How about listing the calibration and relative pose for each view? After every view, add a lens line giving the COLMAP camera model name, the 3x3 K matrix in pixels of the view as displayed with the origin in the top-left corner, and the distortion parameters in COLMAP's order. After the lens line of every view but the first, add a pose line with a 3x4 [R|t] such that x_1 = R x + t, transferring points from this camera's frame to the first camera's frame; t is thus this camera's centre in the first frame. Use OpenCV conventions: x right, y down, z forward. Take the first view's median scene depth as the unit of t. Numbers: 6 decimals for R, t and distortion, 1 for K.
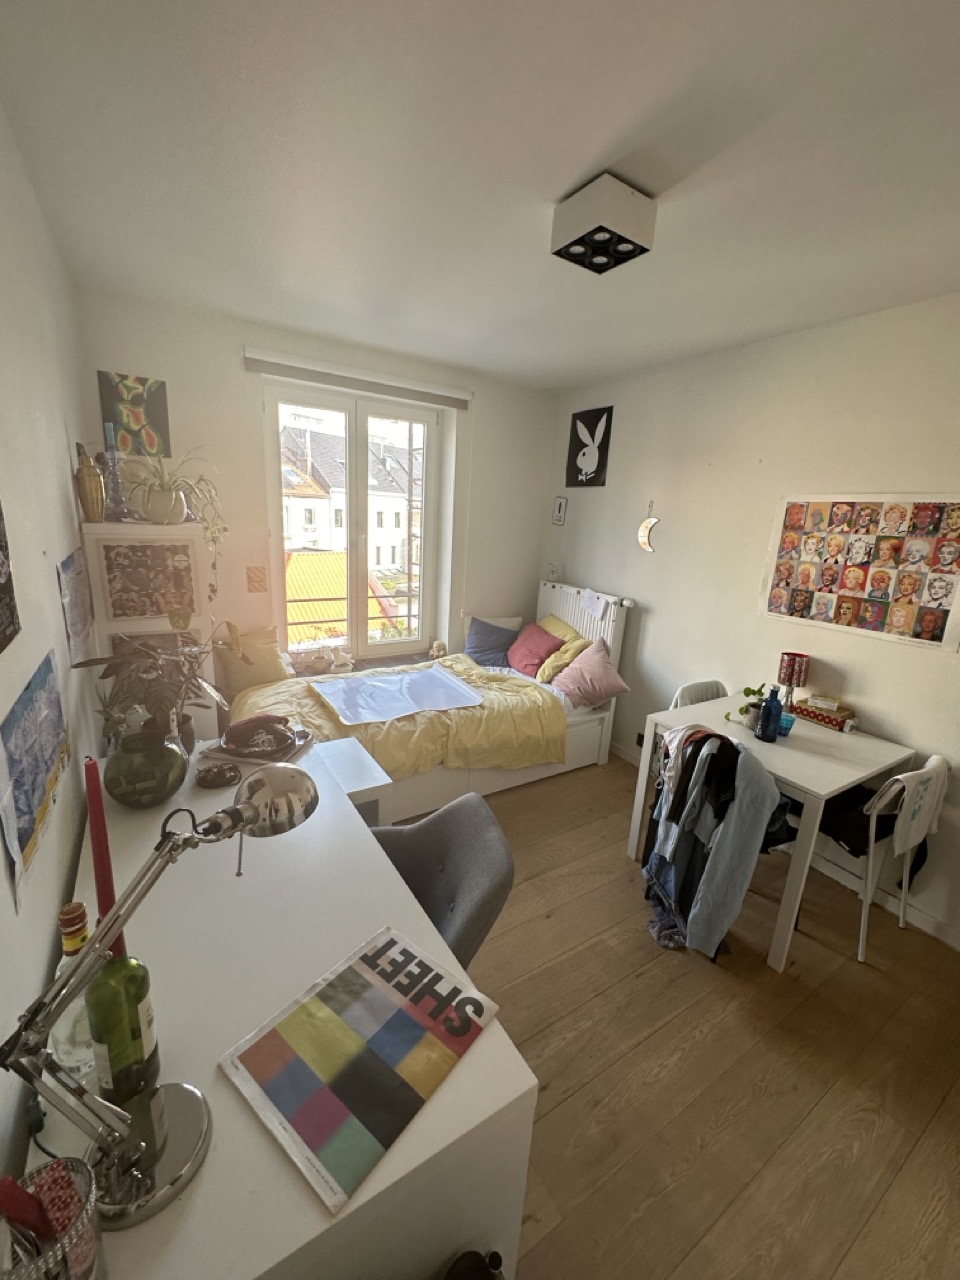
lens RADIAL K [[509.4, 0, 483.3], [0, 509.4, 638.9], [0, 0, 1]] dist [0.001089, 0.000500]
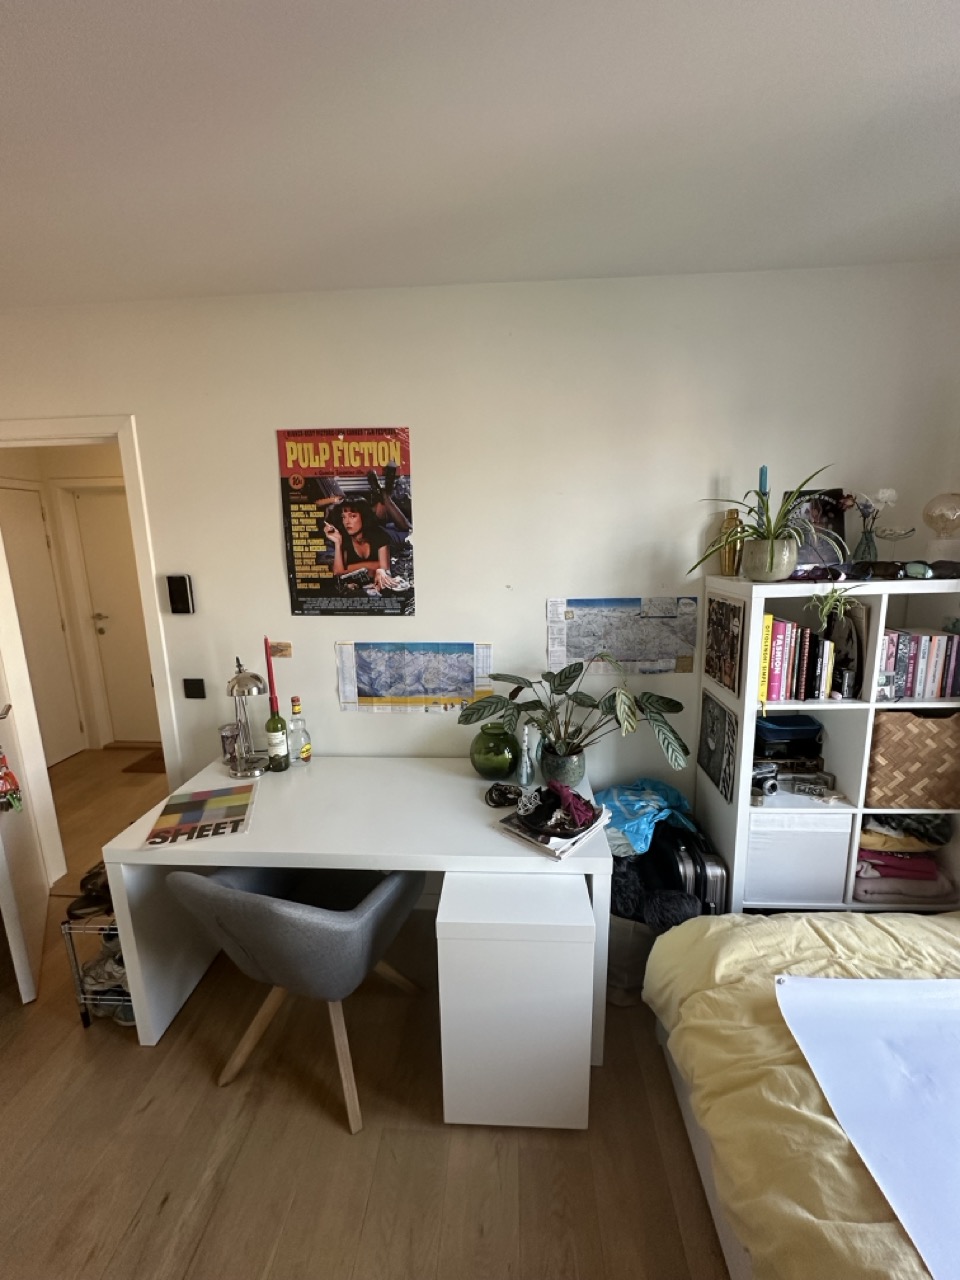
lens RADIAL K [[509.4, 0, 483.3], [0, 509.4, 638.9], [0, 0, 1]] dist [0.001089, 0.000500]
pose [[-0.587733, 0.117133, -0.800531, 0.589553], [-0.206674, 0.934900, 0.288529, -0.595836], [0.782212, 0.335027, -0.525263, 2.381636]]
